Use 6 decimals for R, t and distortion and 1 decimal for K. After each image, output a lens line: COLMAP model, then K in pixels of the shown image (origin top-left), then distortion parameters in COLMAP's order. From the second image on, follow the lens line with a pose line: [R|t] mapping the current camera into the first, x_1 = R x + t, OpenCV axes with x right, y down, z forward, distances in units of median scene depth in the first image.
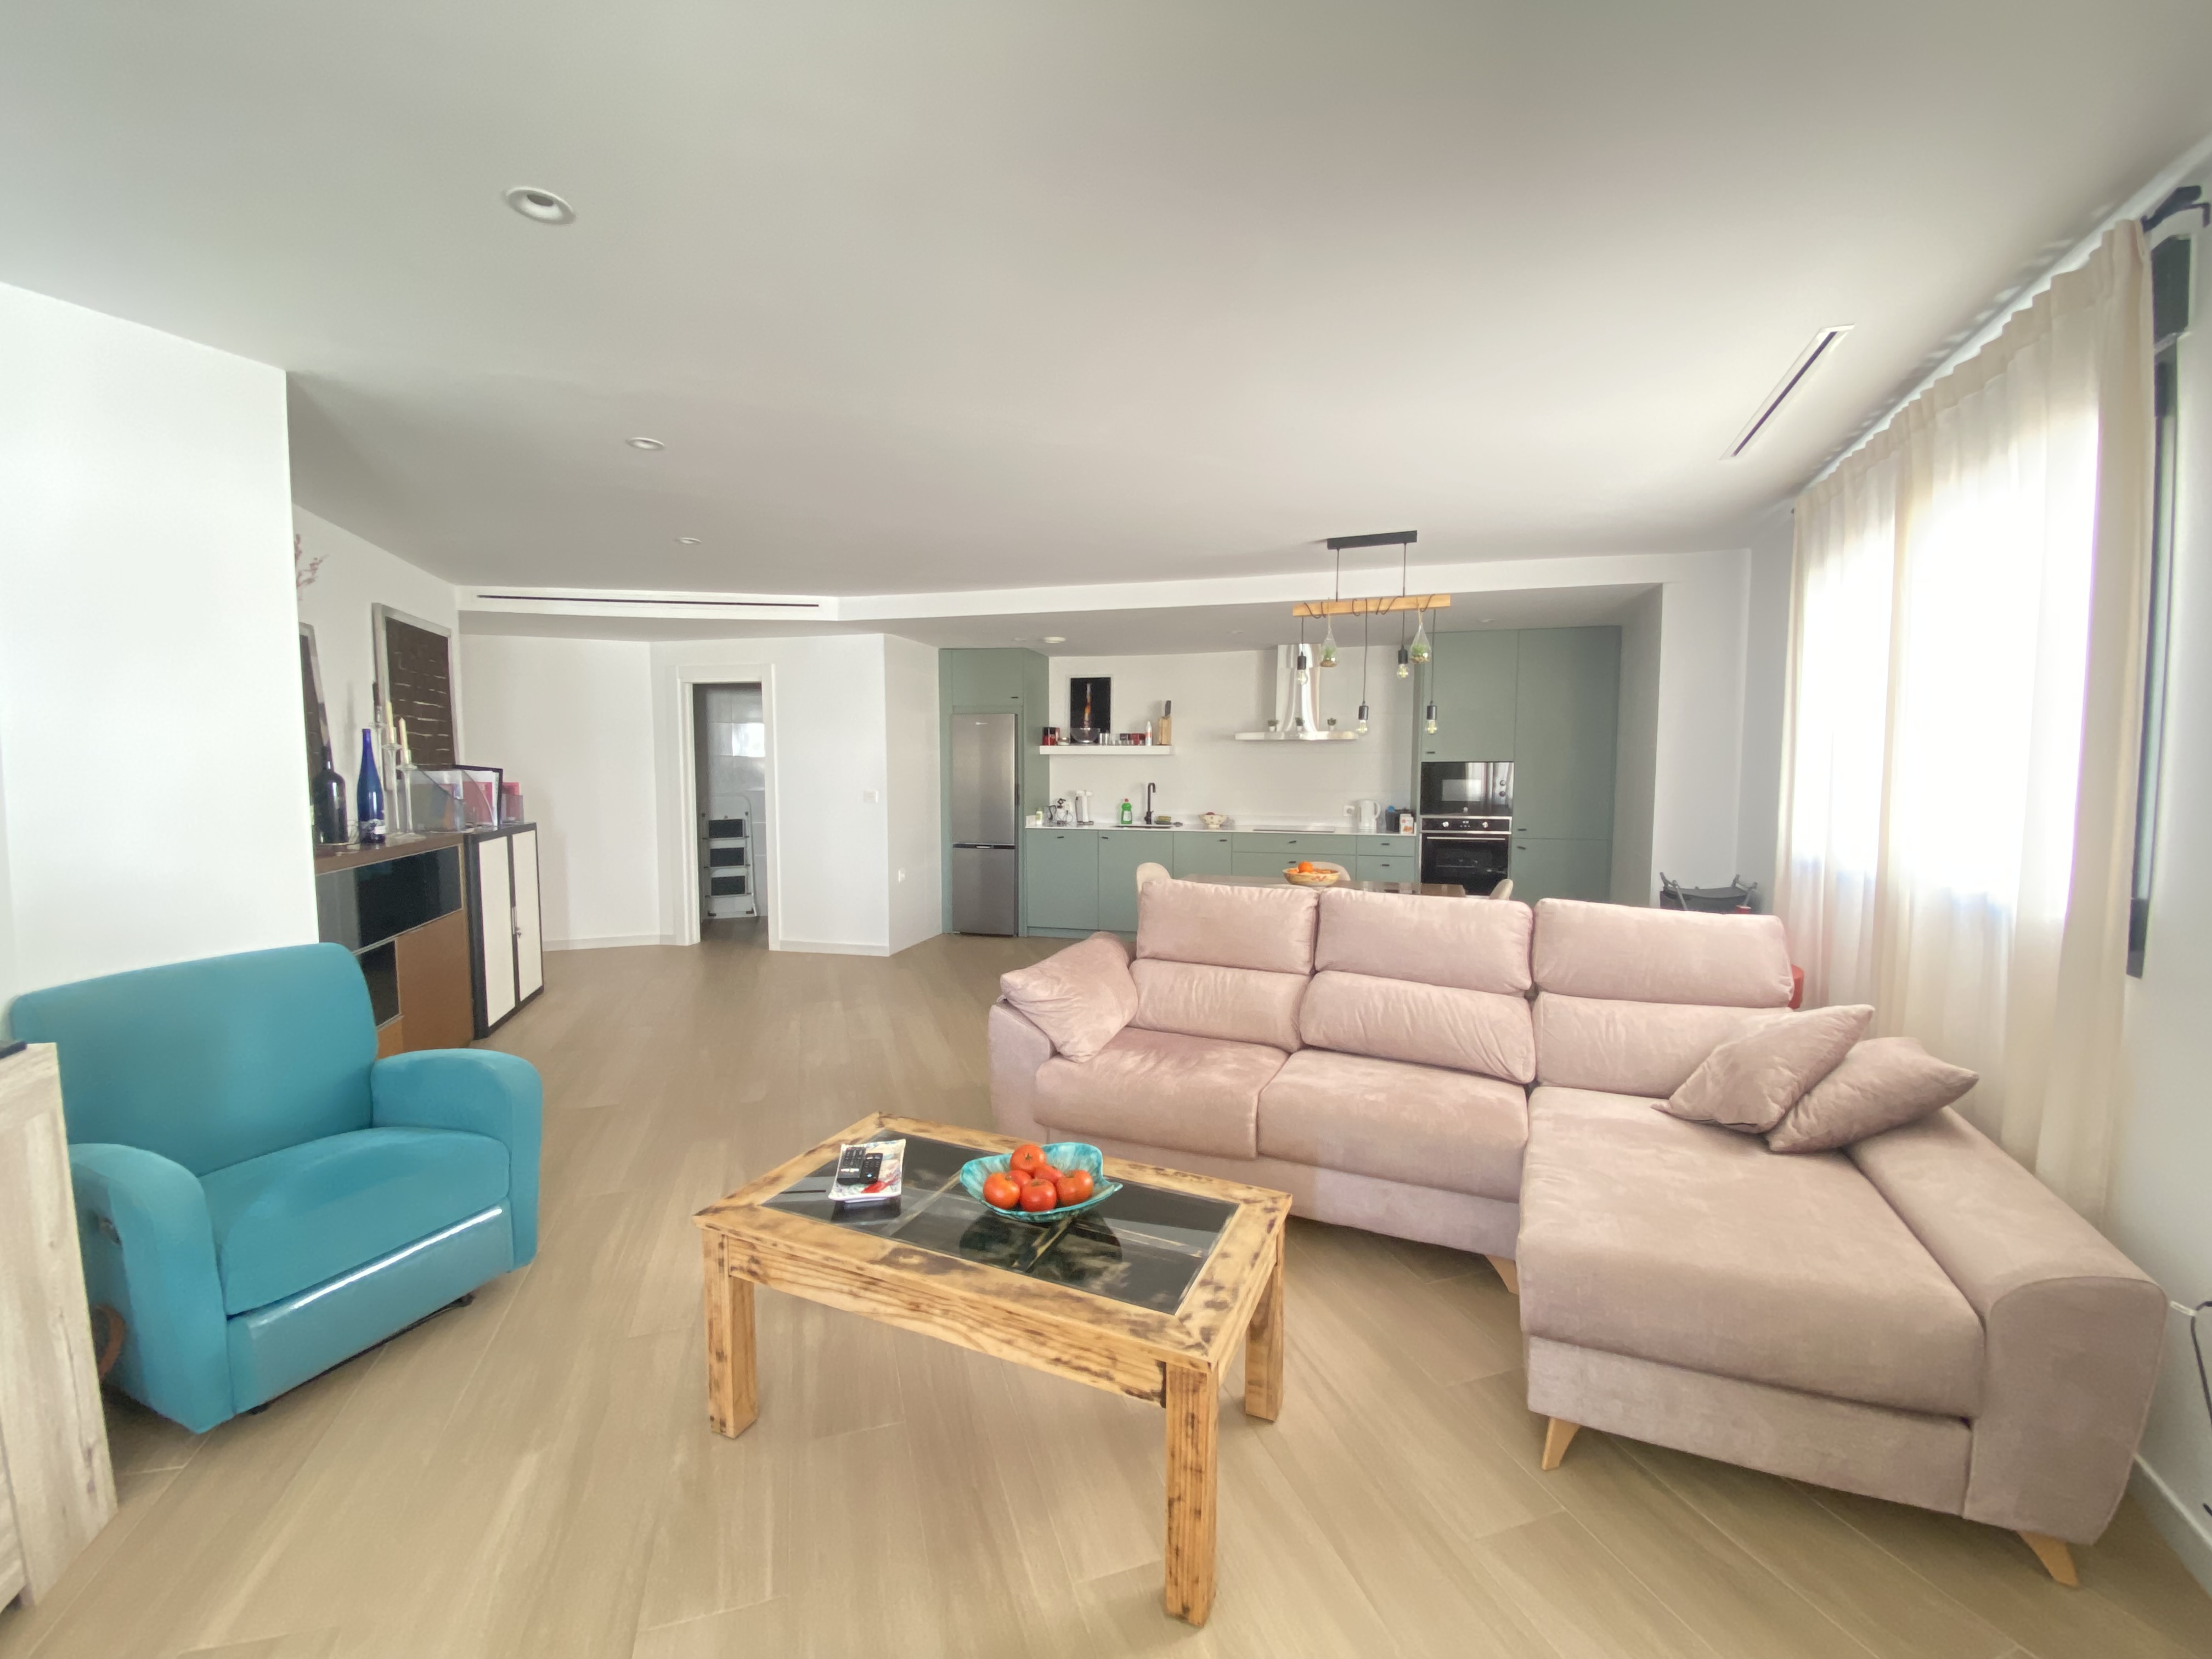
lens RADIAL K [[890.1, 0, 1101.4], [0, 890.1, 828.8], [0, 0, 1]] dist [0.015521, -0.020715]
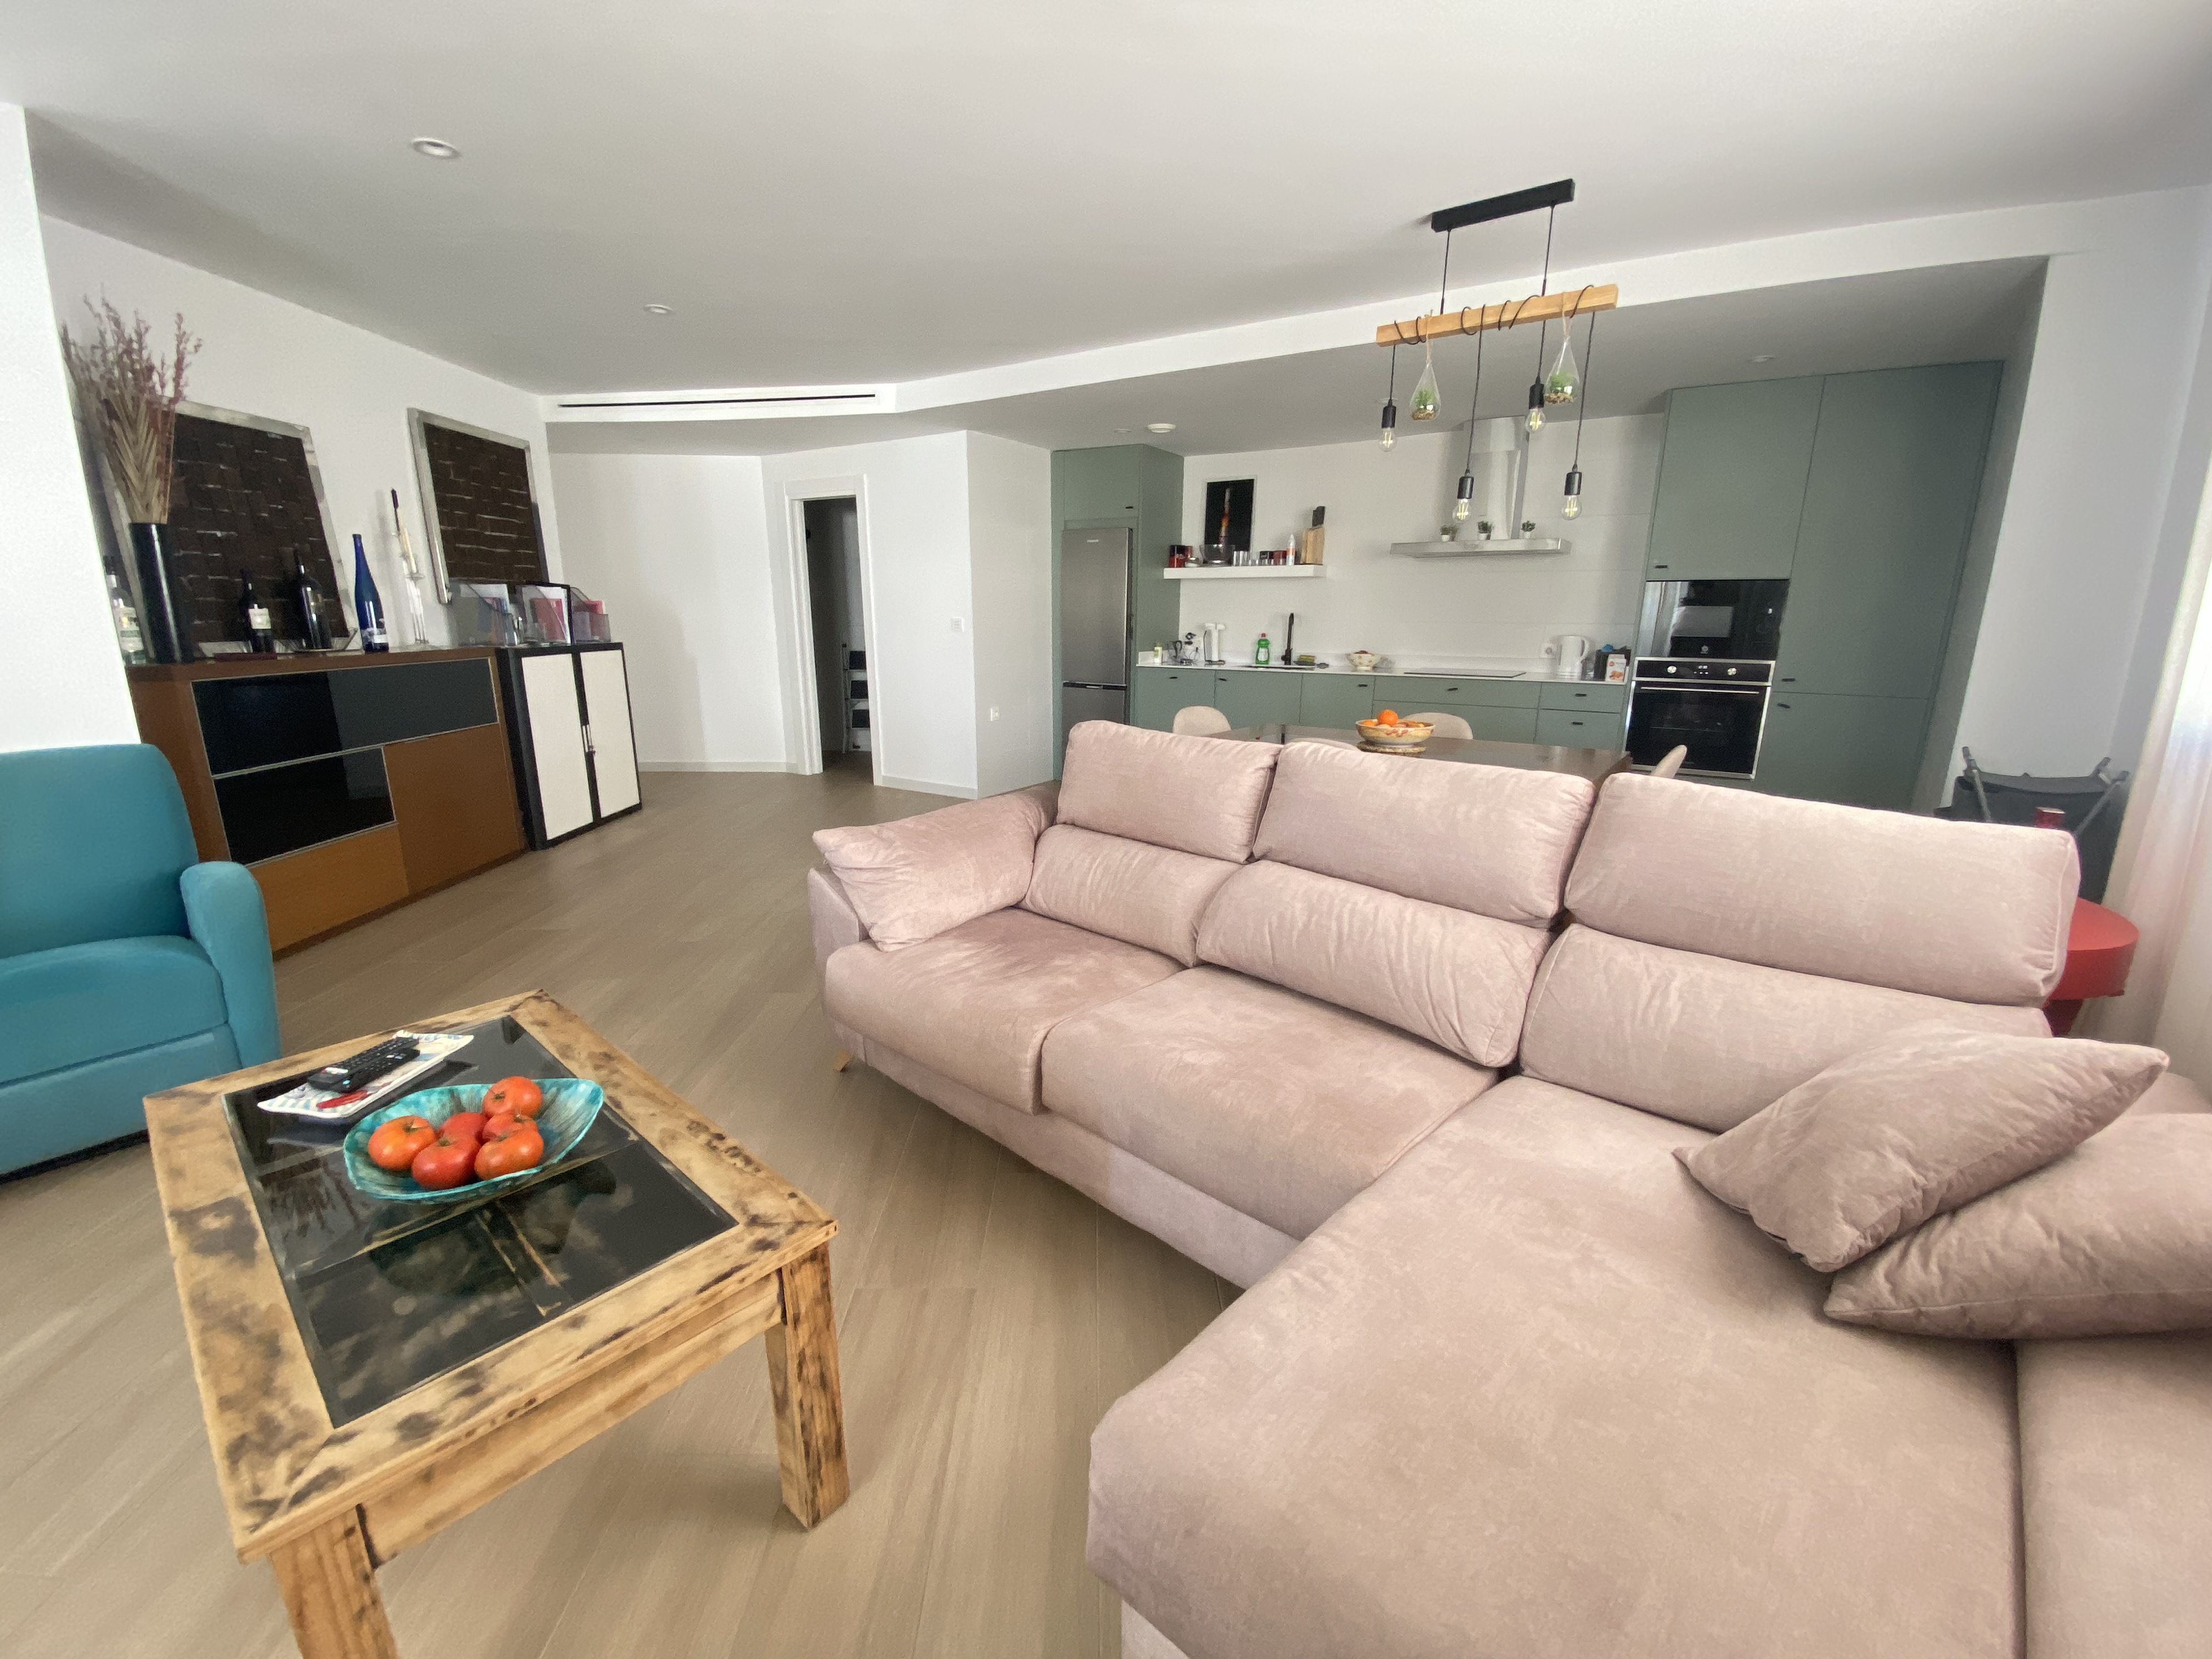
lens RADIAL K [[894.5, 0, 1106.0], [0, 894.5, 829.5], [0, 0, 1]] dist [0.015436, -0.018940]
pose [[0.955001, 0.076232, -0.286637, 0.224953], [-0.027199, 0.984843, 0.171301, 0.014301], [0.295351, -0.155796, 0.942600, 0.212412]]
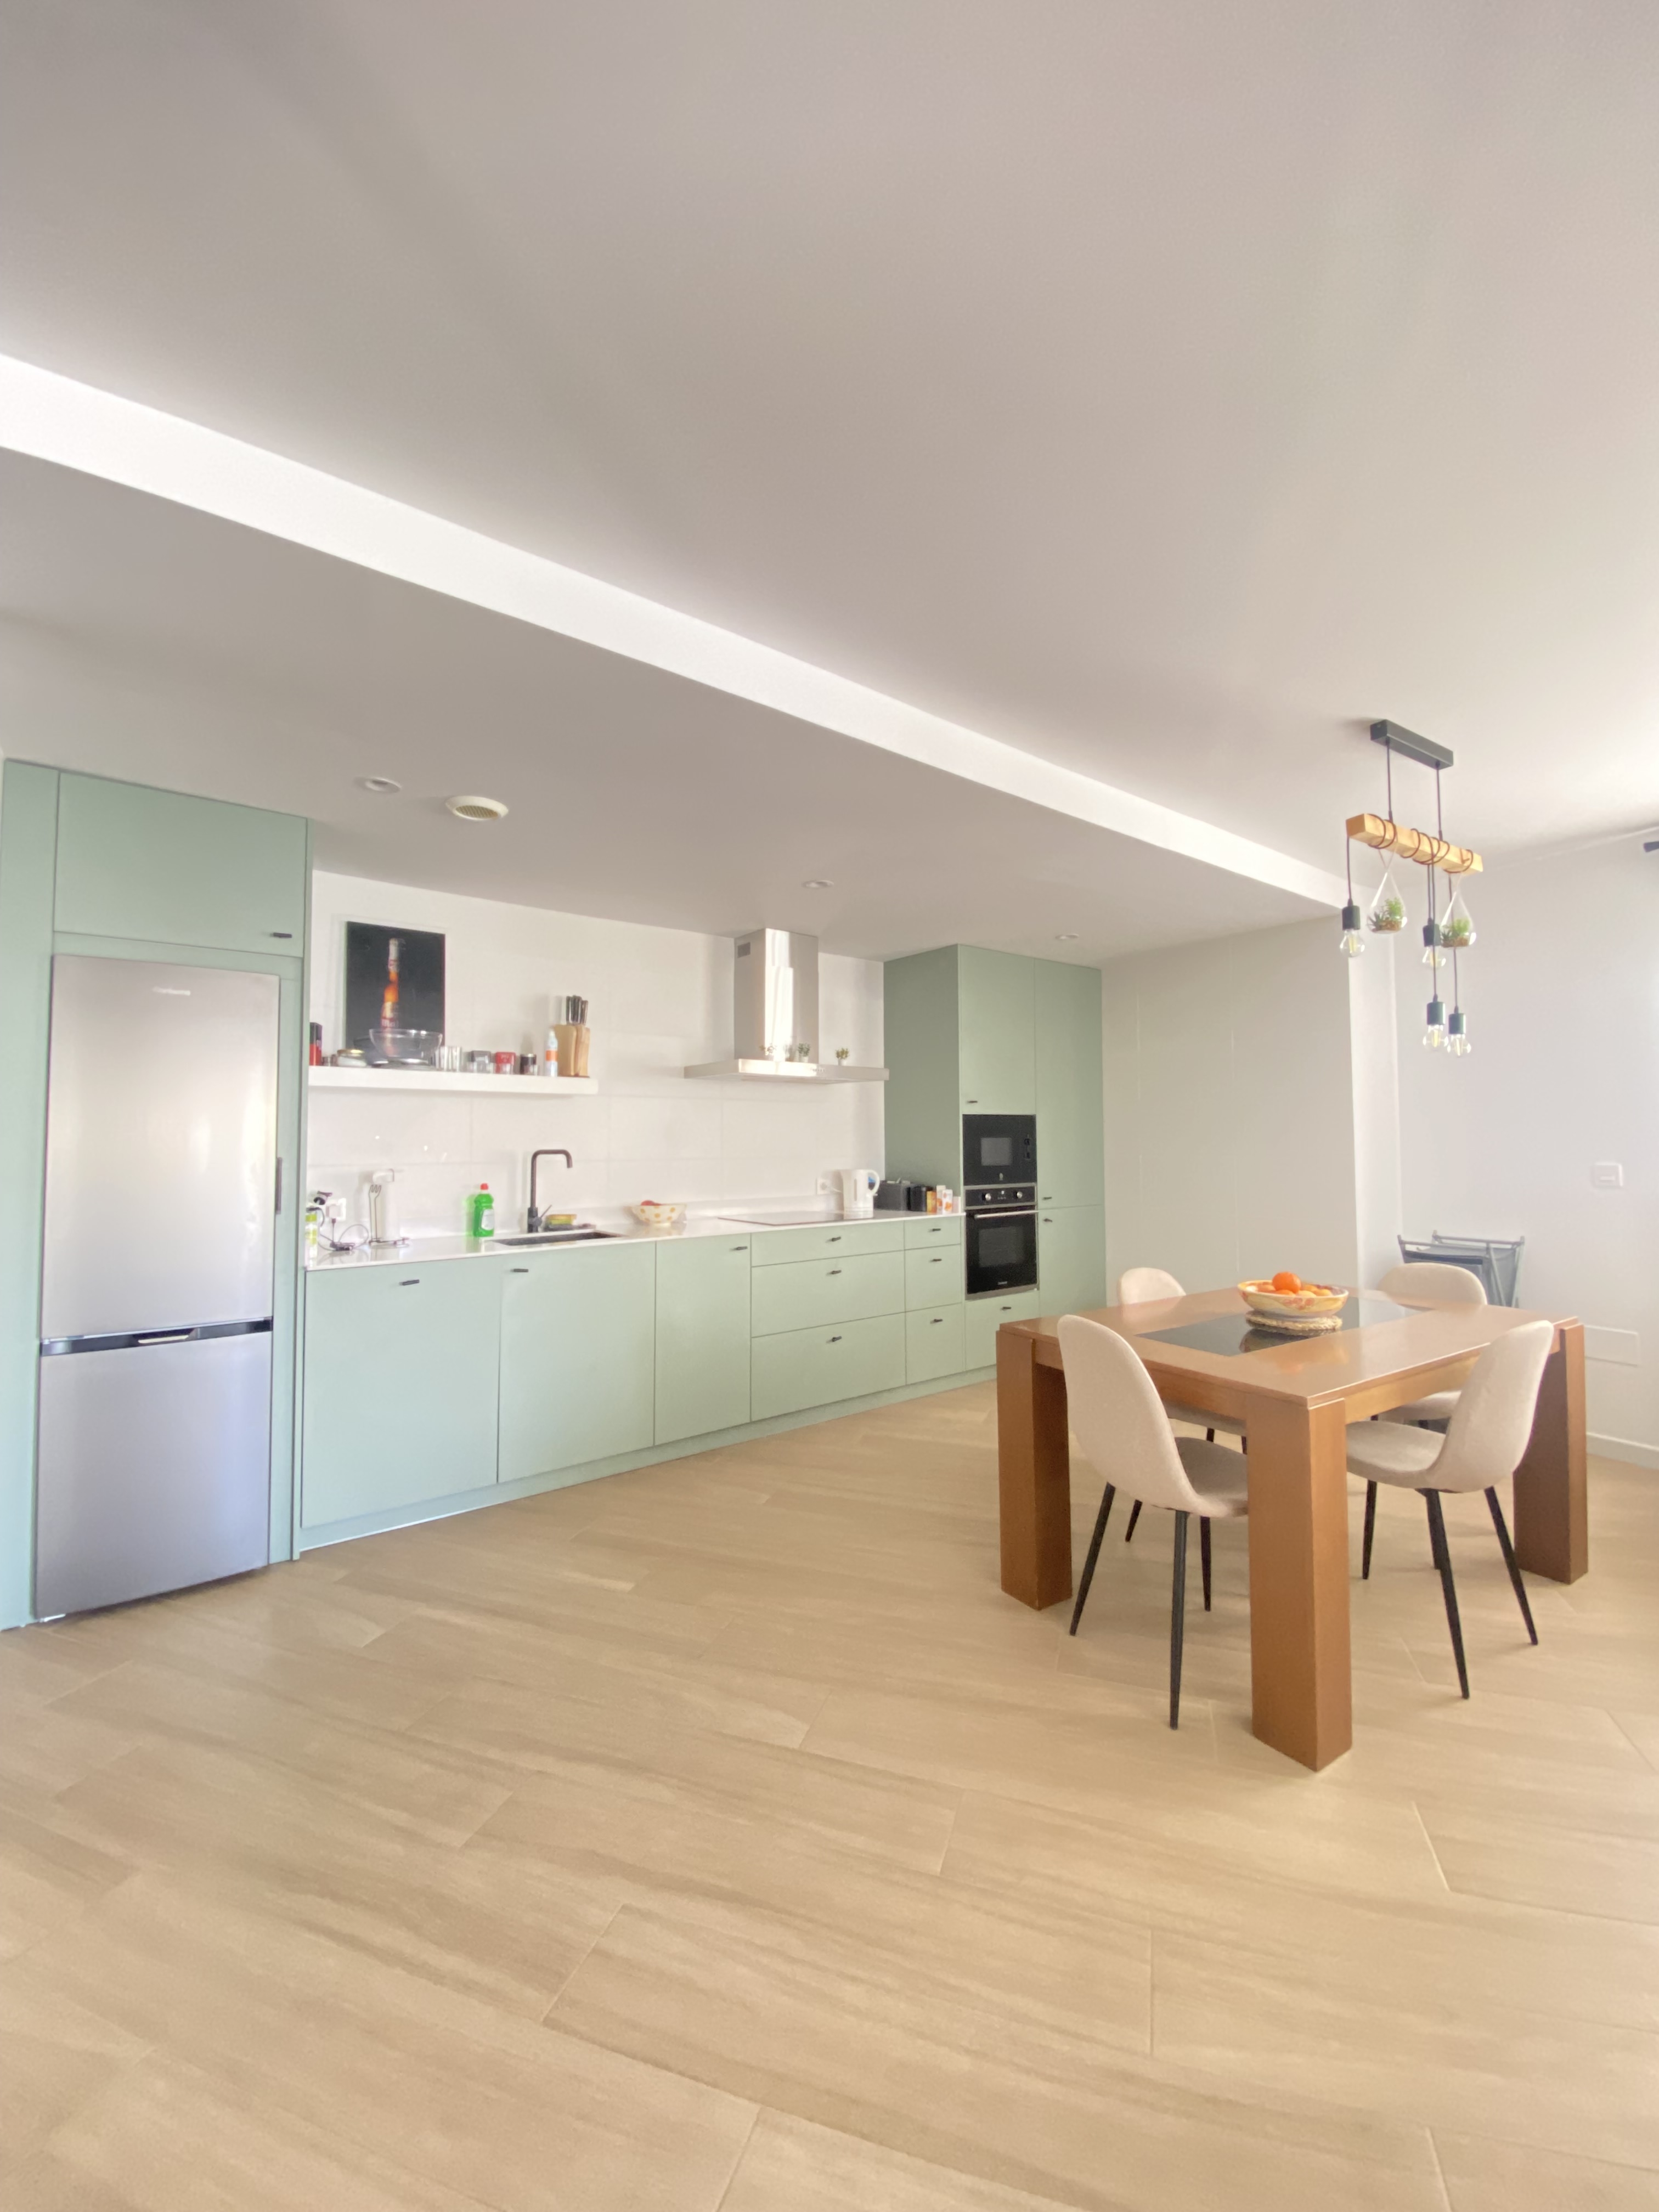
lens RADIAL K [[890.1, 0, 842.6], [0, 890.1, 1104.2], [0, 0, 1]] dist [0.015521, -0.020715]
pose [[0.586729, 0.027521, 0.809316, -0.401675], [0.063867, 0.994736, -0.080128, -0.040971], [-0.807261, 0.098702, 0.581883, 0.880736]]
